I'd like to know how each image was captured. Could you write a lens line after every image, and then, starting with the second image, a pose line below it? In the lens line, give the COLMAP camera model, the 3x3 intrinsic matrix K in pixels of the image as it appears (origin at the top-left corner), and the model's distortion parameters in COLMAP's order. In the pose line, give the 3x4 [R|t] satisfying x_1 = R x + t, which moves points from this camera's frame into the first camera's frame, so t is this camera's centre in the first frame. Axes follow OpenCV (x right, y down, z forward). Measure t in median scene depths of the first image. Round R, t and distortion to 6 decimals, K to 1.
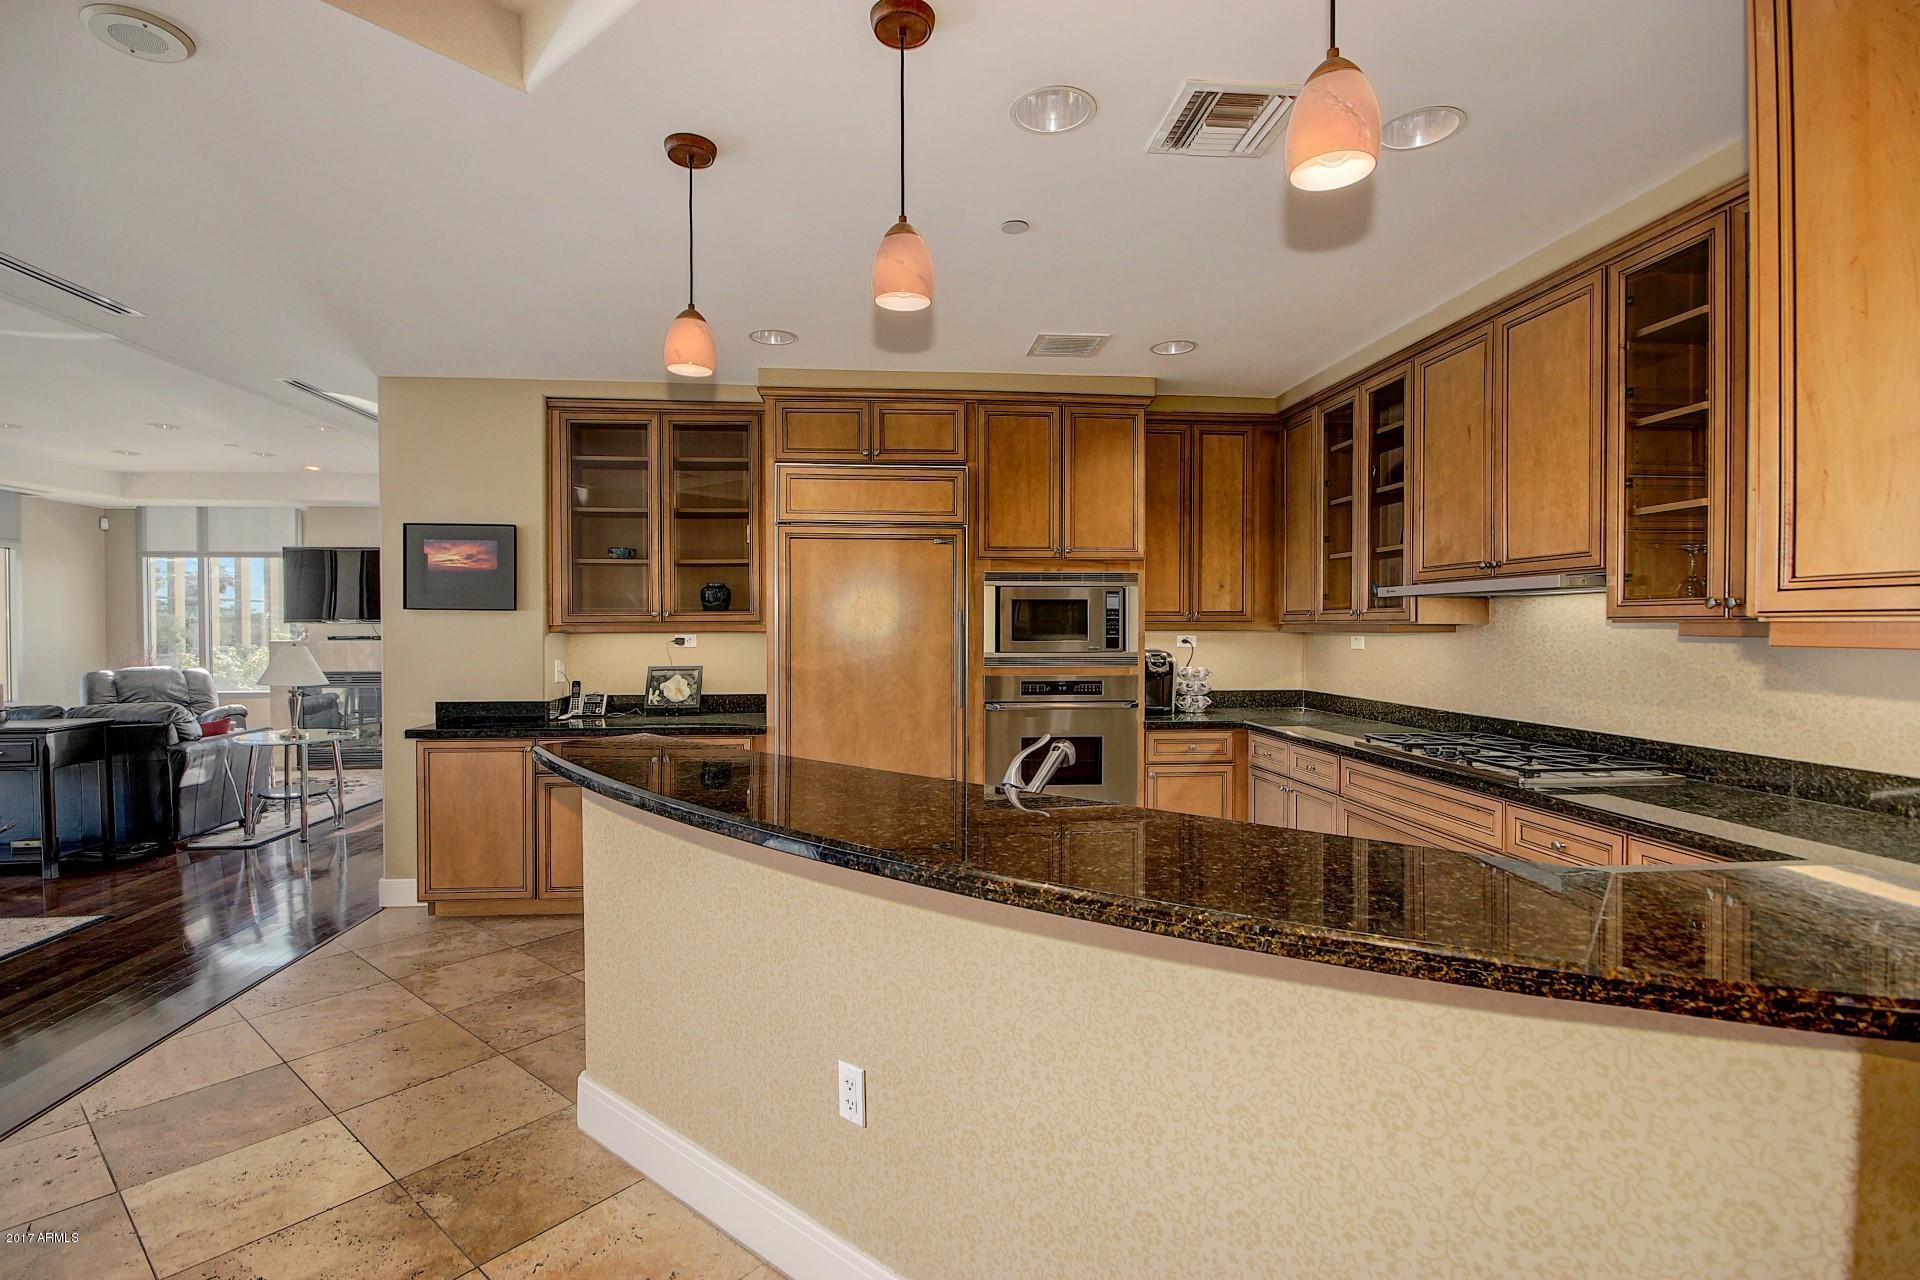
lens RADIAL K [[894.7, 0, 935.9], [0, 894.7, 638.6], [0, 0, 1]] dist [0.002014, -0.008893]
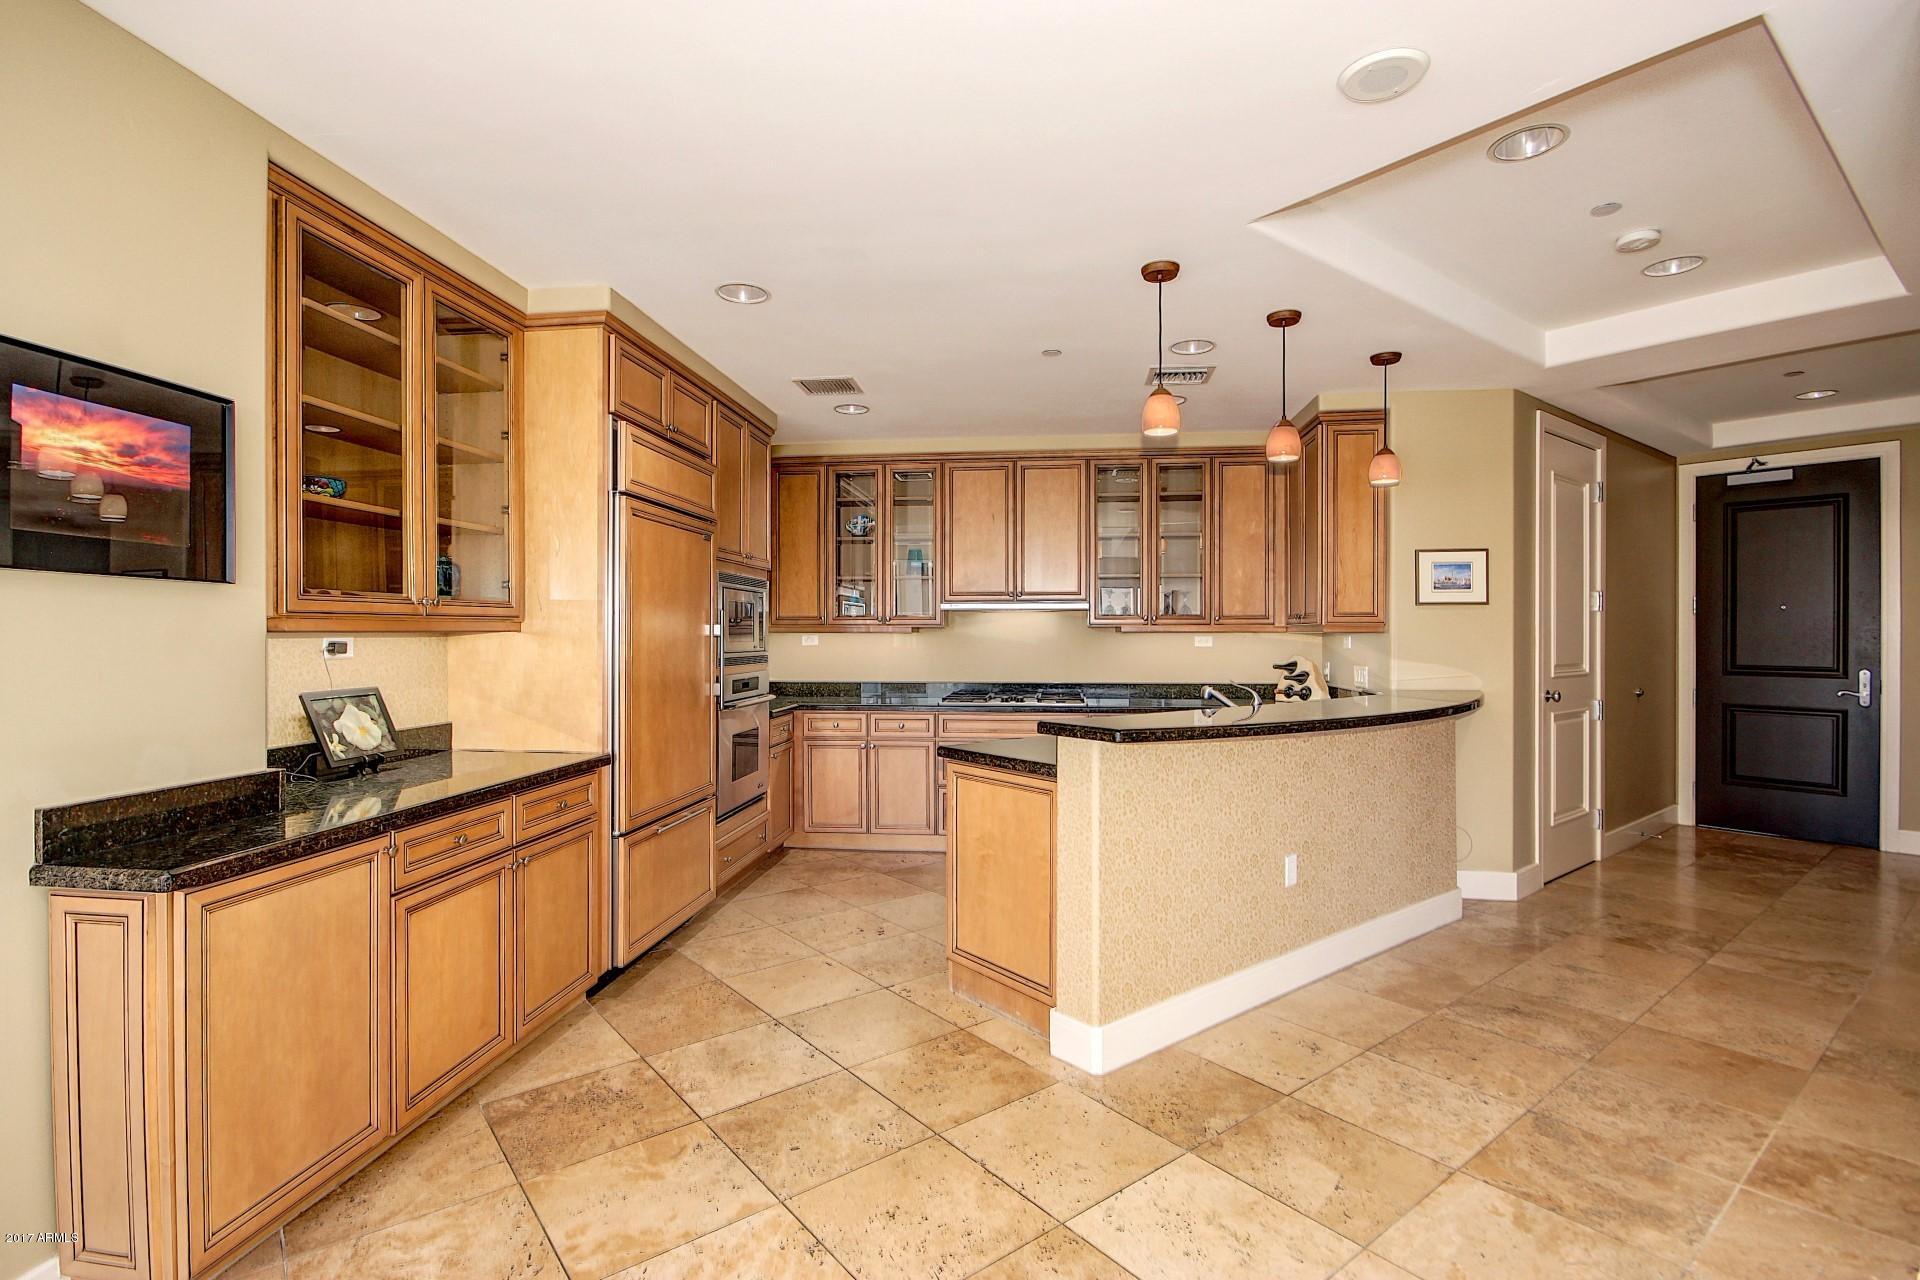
lens RADIAL K [[909.0, 0, 956.5], [0, 909.0, 639.7], [0, 0, 1]] dist [0.000548, 0.000204]
pose [[0.196755, -0.005923, 0.980435, -0.889554], [0.014553, 0.999889, 0.003120, 0.001655], [-0.980345, 0.013654, 0.196819, 0.549636]]
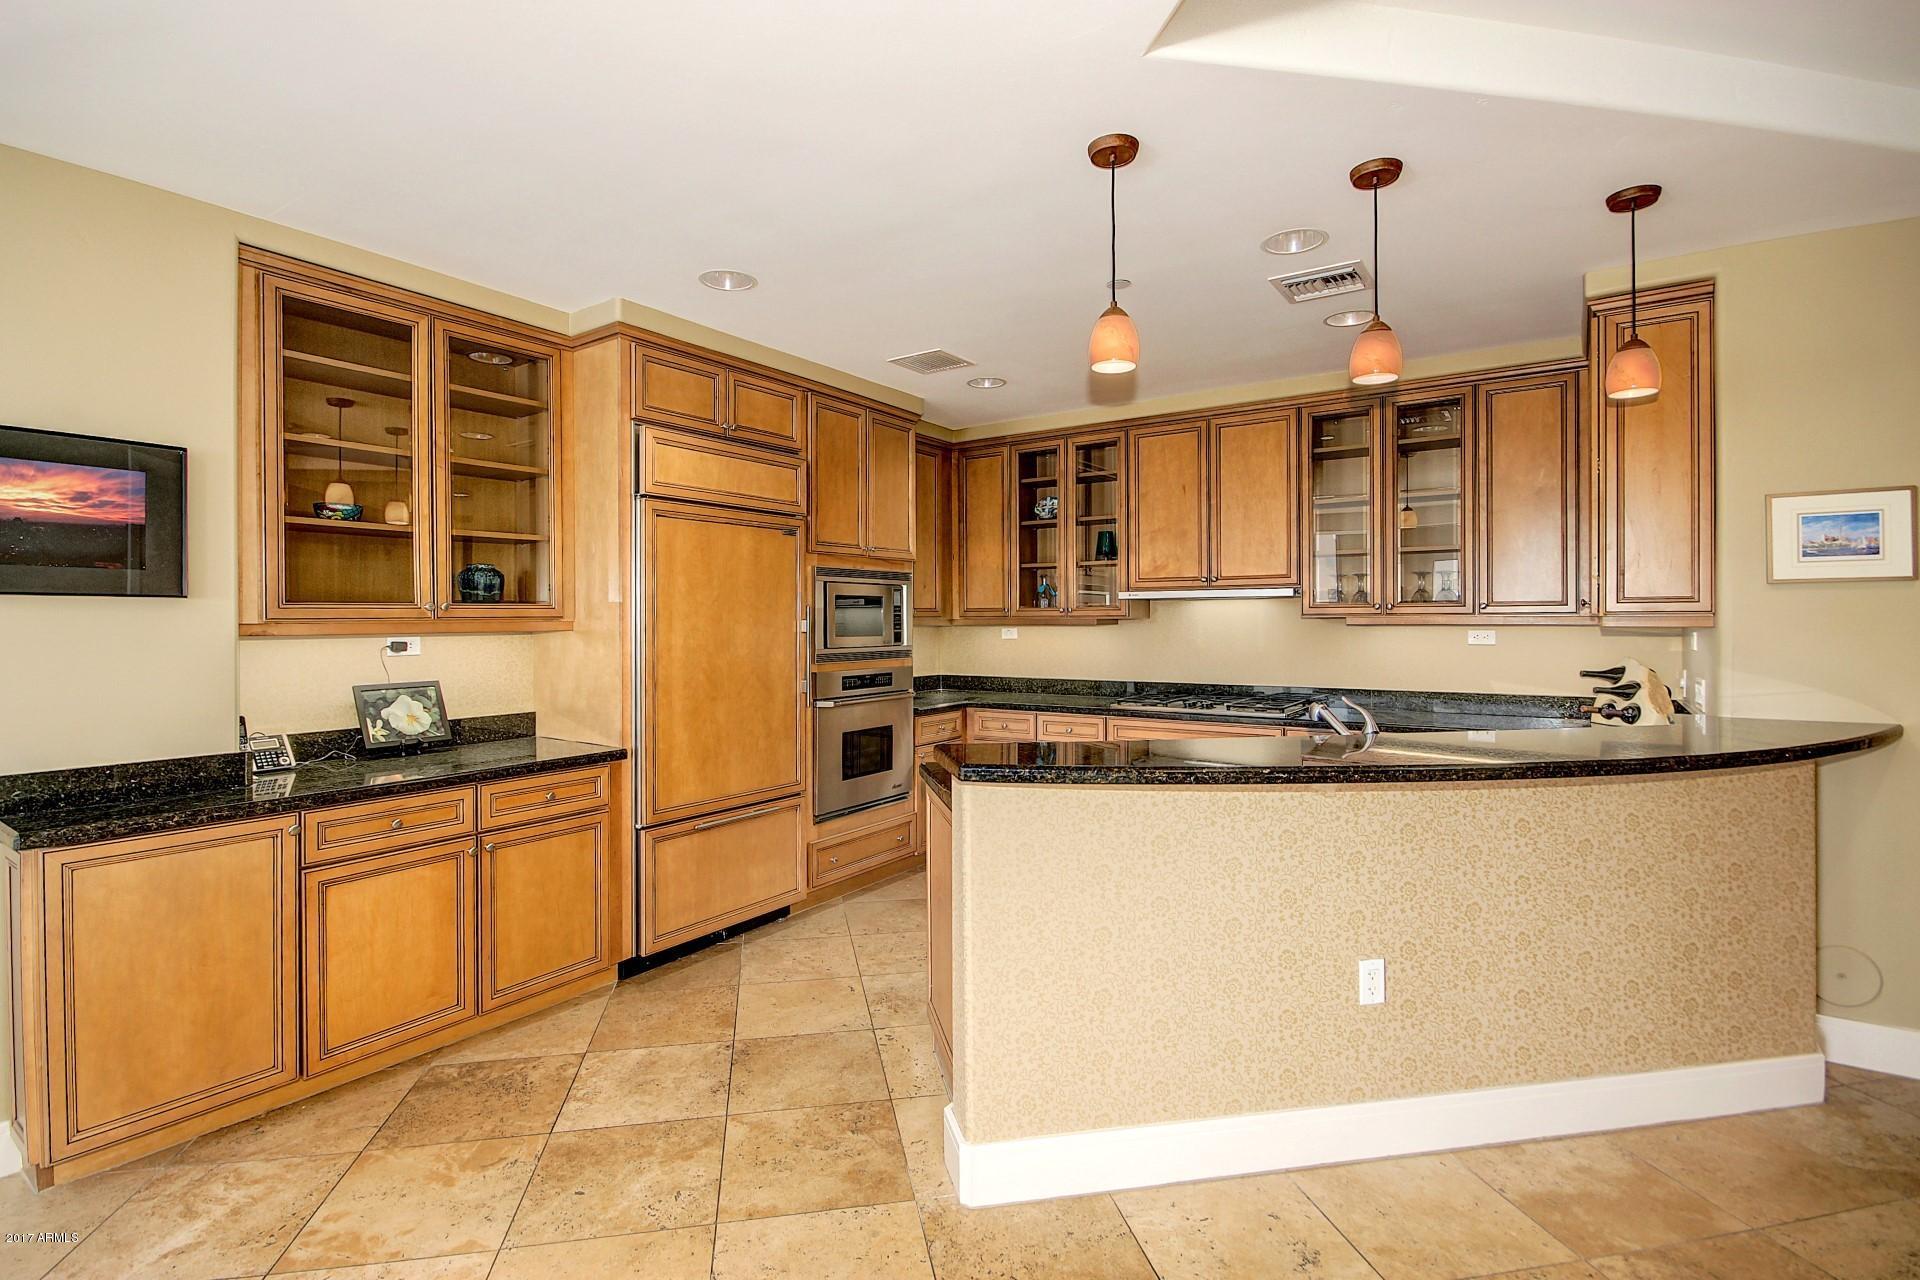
lens RADIAL K [[914.3, 0, 939.5], [0, 914.3, 624.3], [0, 0, 1]] dist [0.000732, -0.000701]
pose [[0.637511, -0.006619, 0.770413, -0.633084], [0.015922, 0.999863, -0.004585, -0.004822], [-0.770277, 0.015189, 0.637529, 0.265449]]
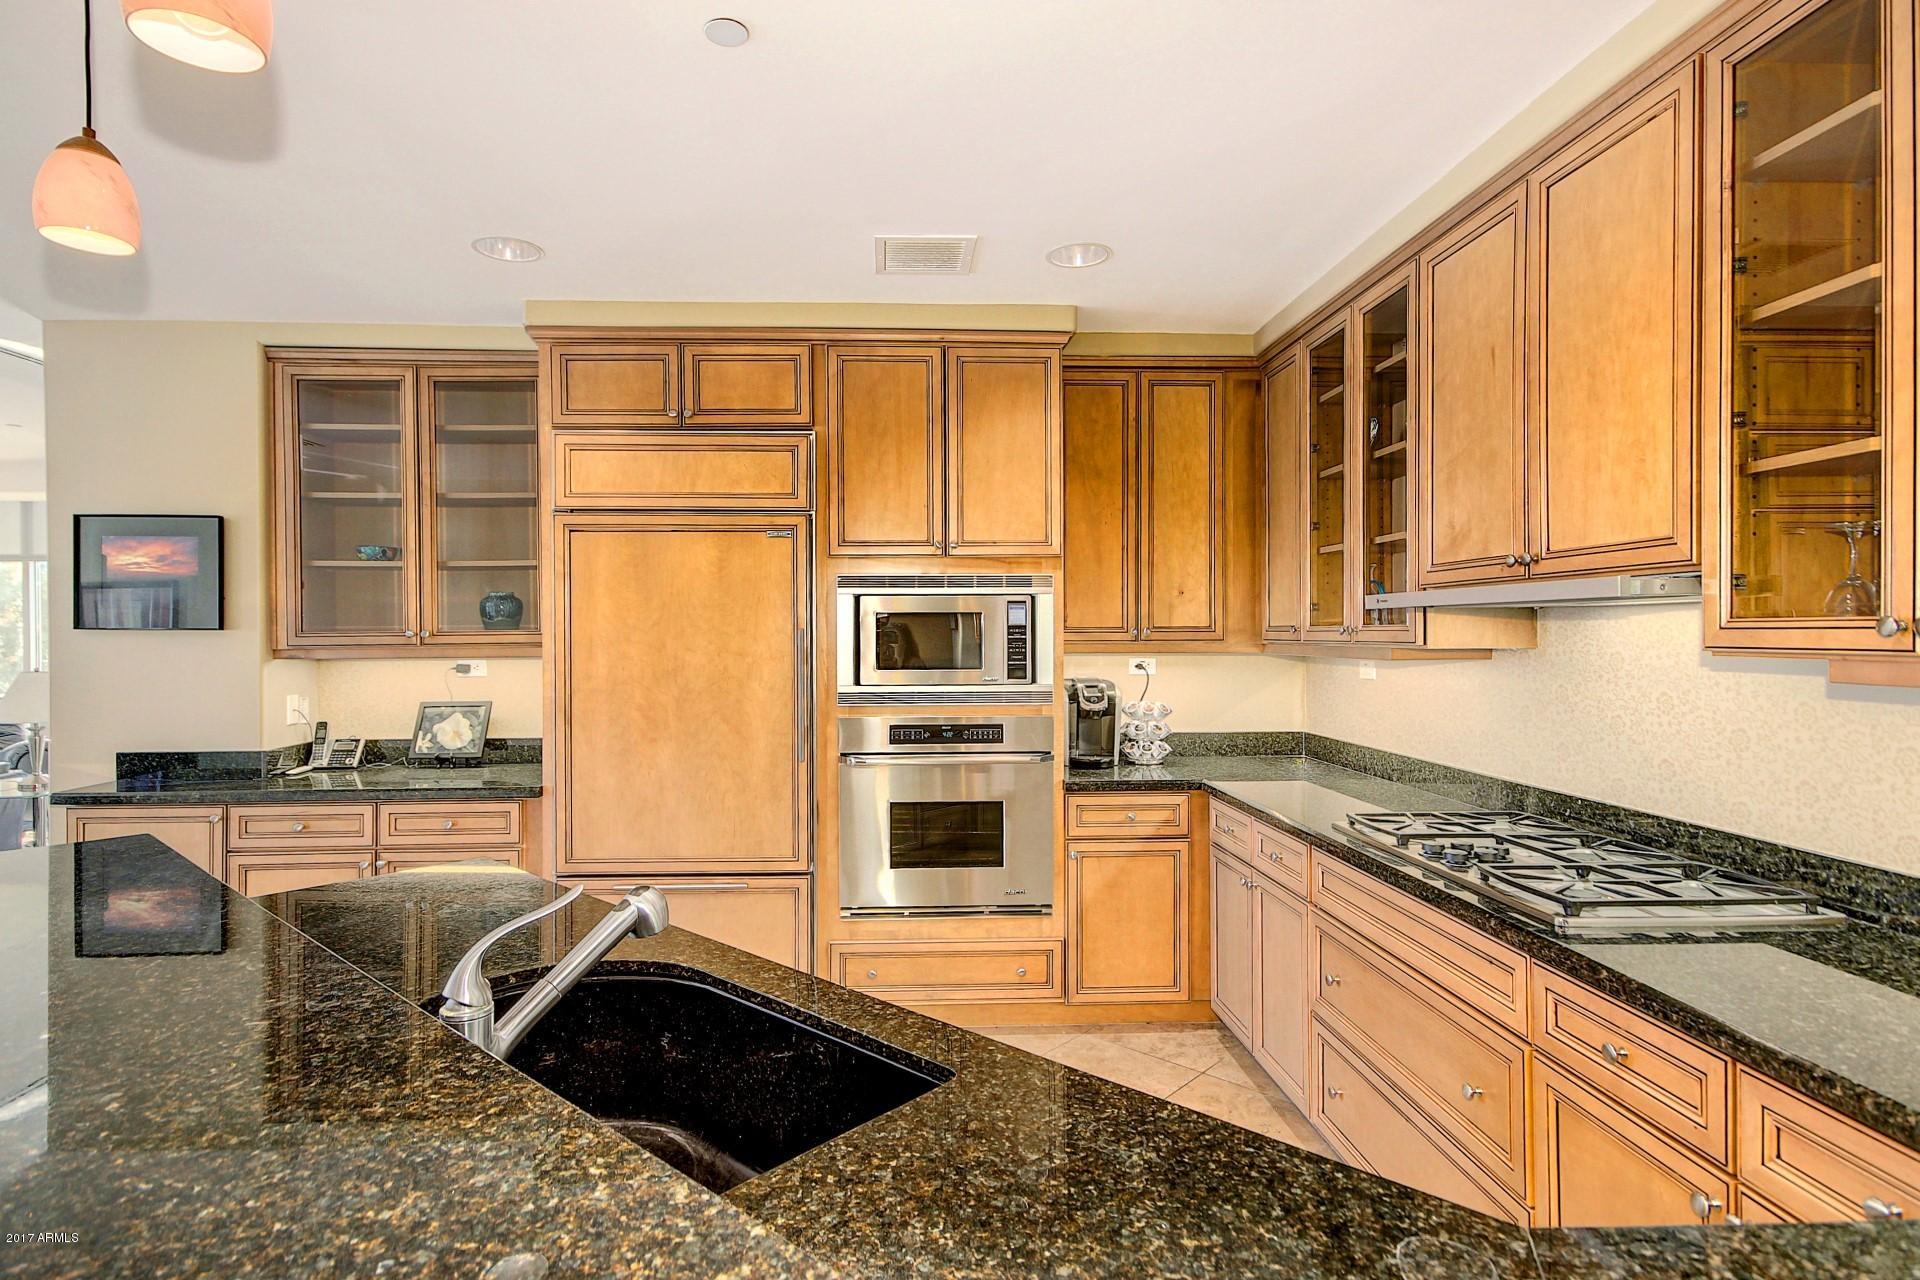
lens RADIAL K [[991.7, 0, 930.7], [0, 991.7, 638.0], [0, 0, 1]] dist [0.016828, -0.013304]
pose [[0.998946, -0.003196, -0.045790, 0.168051], [0.002769, 0.999952, -0.009392, -0.015756], [0.045818, 0.009255, 0.998907, 0.197417]]
